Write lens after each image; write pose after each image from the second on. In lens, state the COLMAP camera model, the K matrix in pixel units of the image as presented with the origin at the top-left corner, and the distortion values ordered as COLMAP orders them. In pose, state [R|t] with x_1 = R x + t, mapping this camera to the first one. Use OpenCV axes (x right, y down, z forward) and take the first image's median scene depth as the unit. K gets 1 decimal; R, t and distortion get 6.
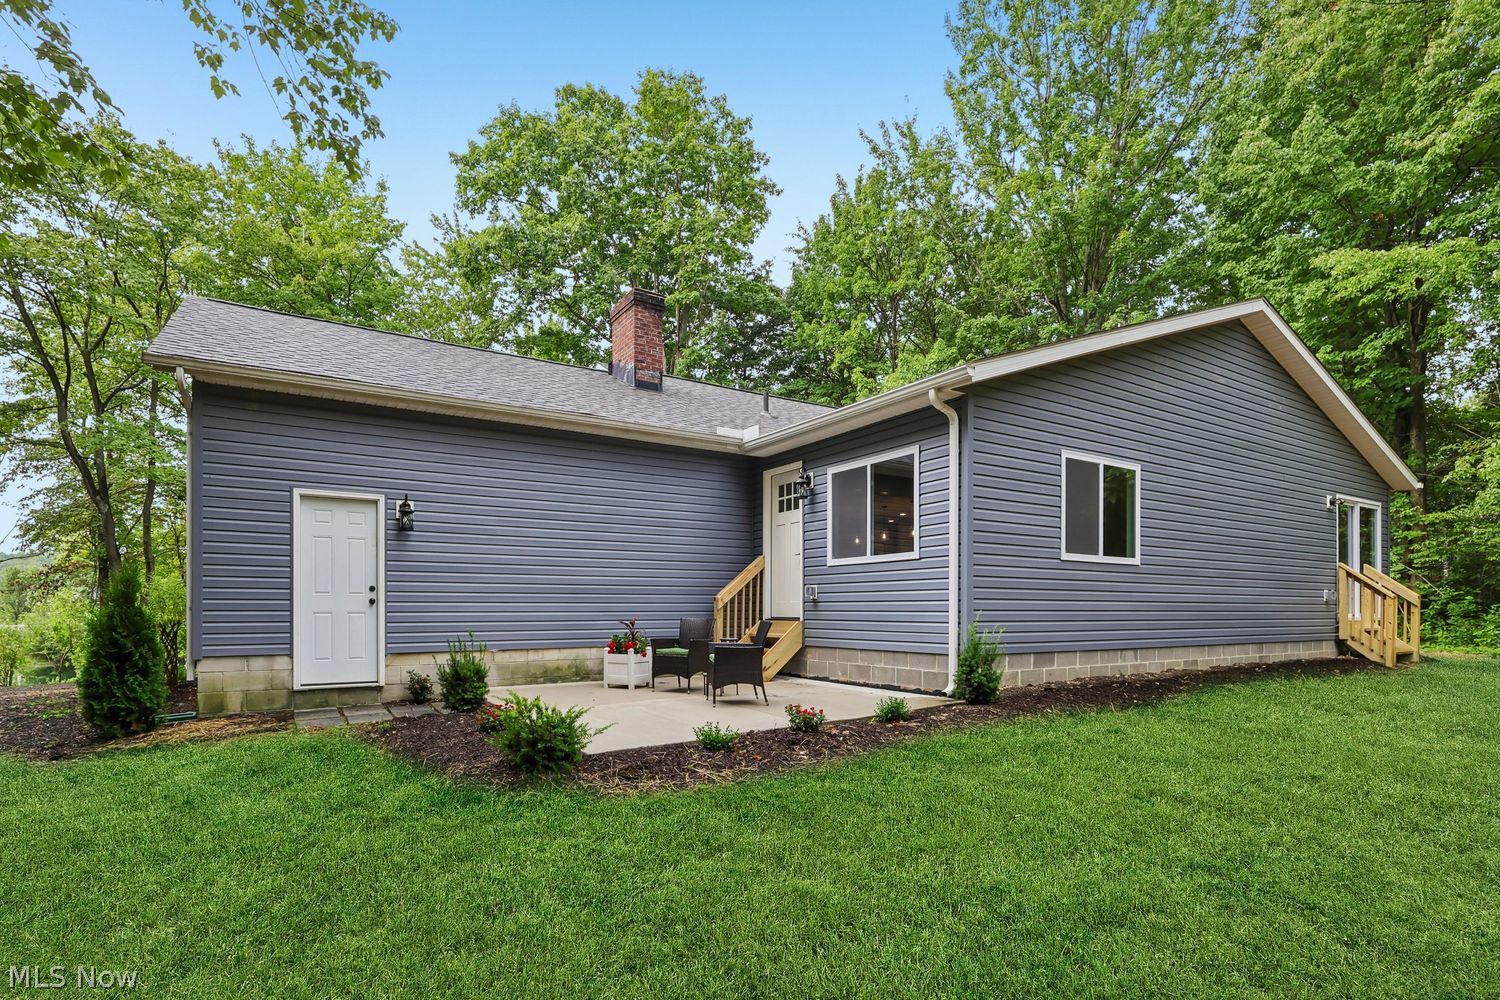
lens RADIAL K [[739.0, 0, 742.8], [0, 739.0, 609.4], [0, 0, 1]] dist [-0.000041, -0.000023]
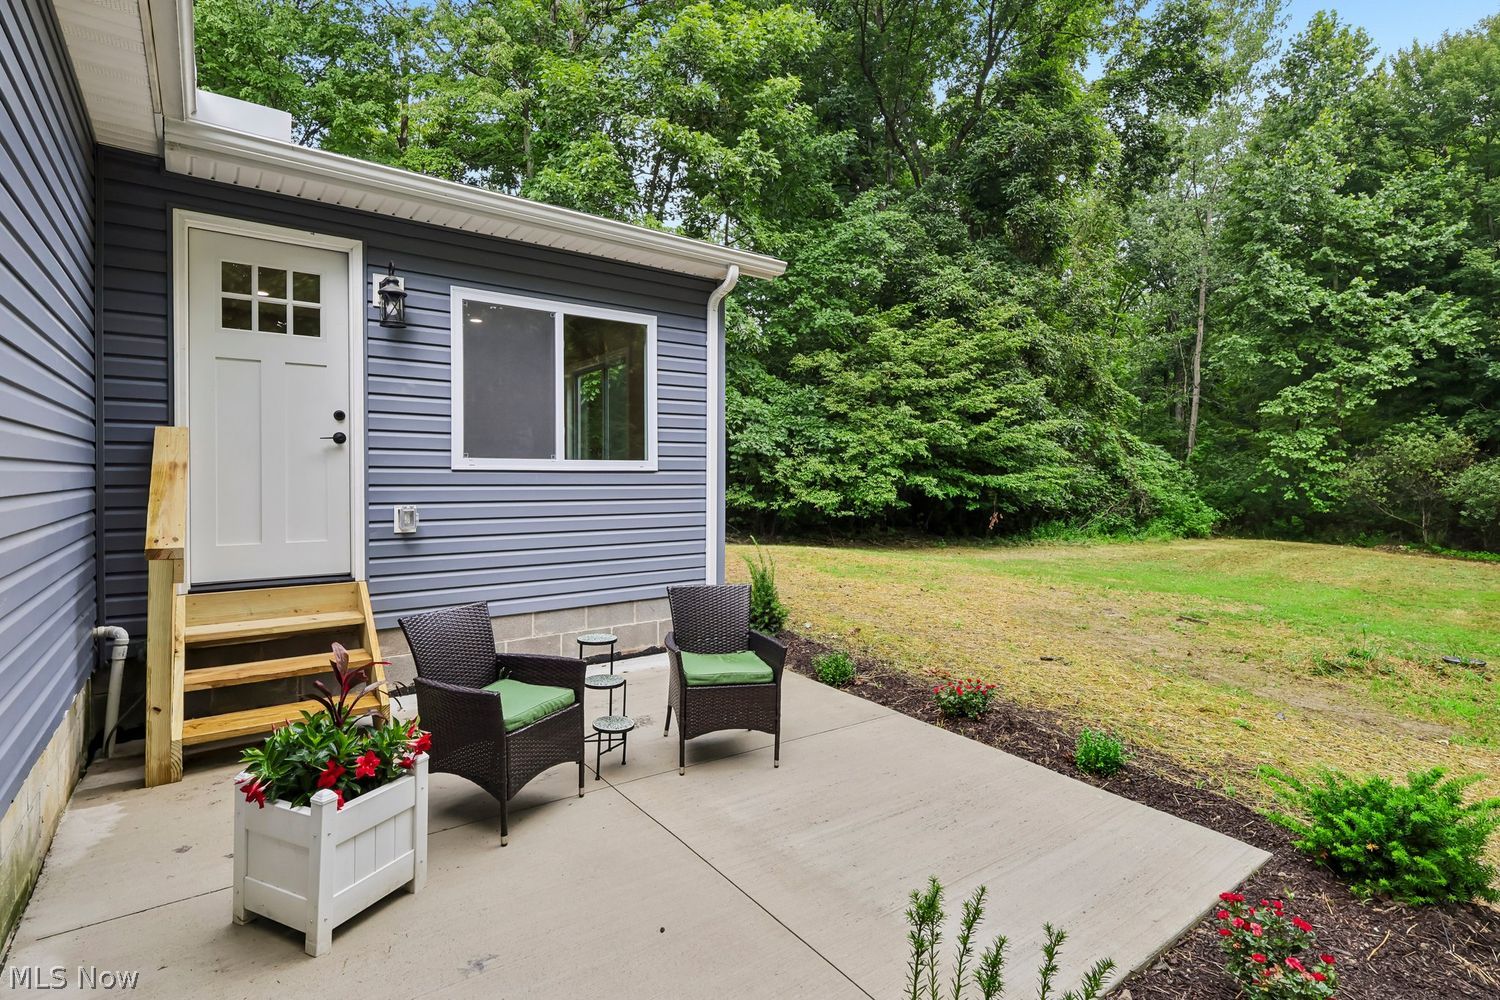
lens RADIAL K [[719.2, 0, 738.5], [0, 719.2, 490.0], [0, 0, 1]] dist [0.000637, 0.000629]
pose [[-0.065448, -0.018838, 0.997678, -0.395411], [-0.002735, 0.999821, 0.018699, -0.051550], [-0.997852, -0.001505, -0.065488, 0.786434]]
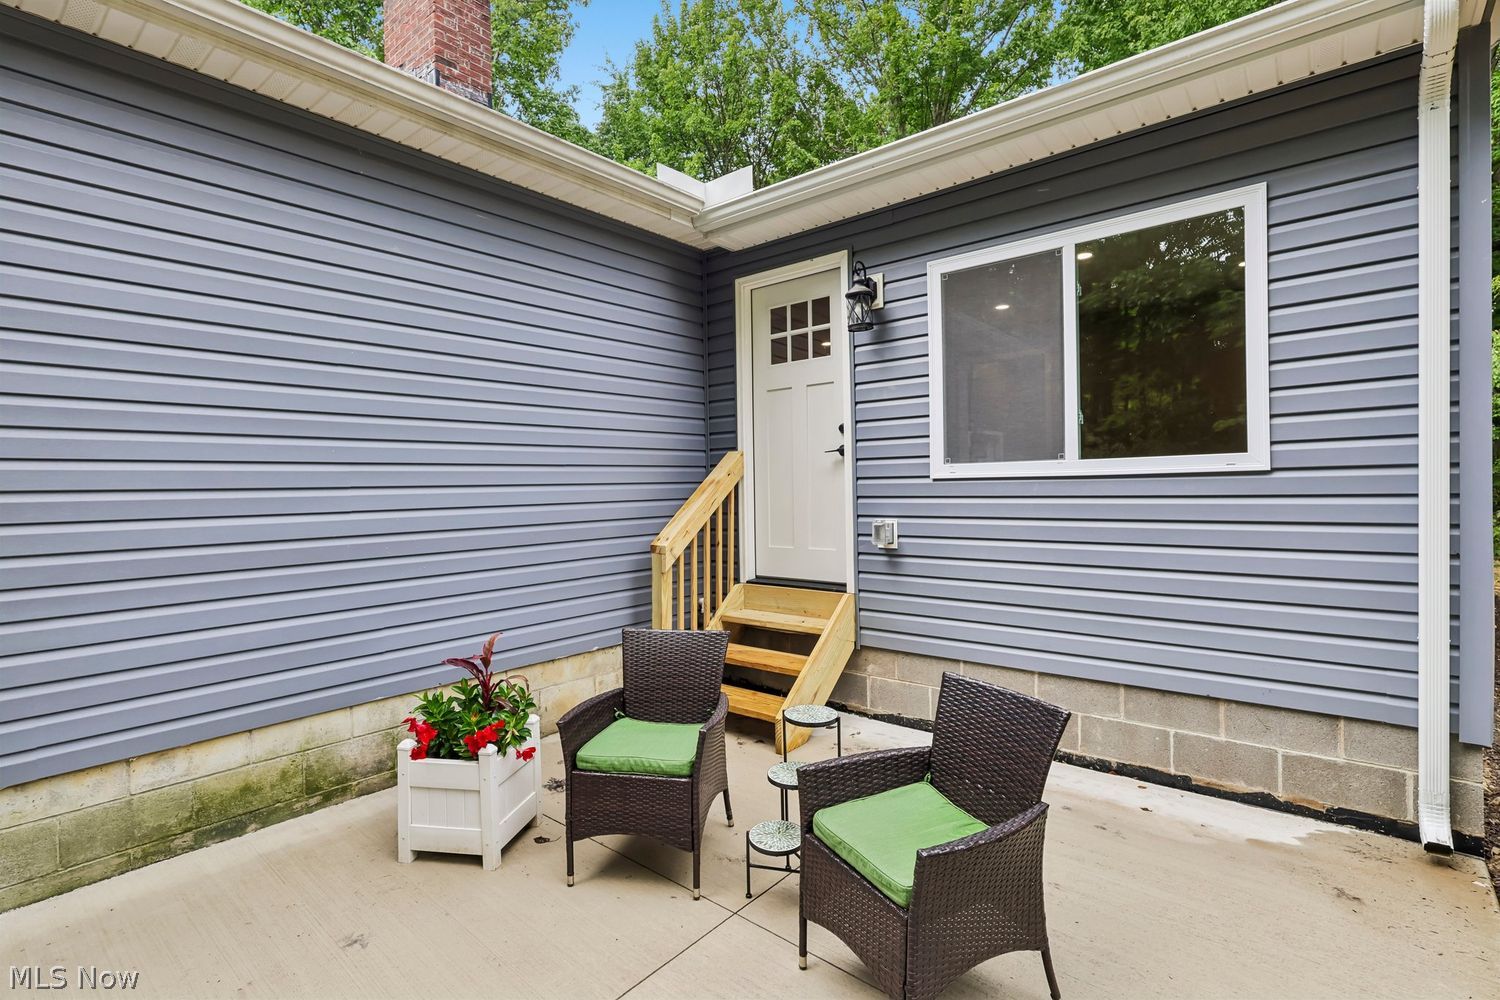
lens RADIAL K [[719.2, 0, 738.5], [0, 719.2, 490.0], [0, 0, 1]] dist [0.000637, 0.000629]
pose [[0.956209, -0.016844, 0.292199, -0.120912], [0.016229, 0.999858, 0.004528, -0.052815], [-0.292234, 0.000412, 0.956347, 0.583485]]
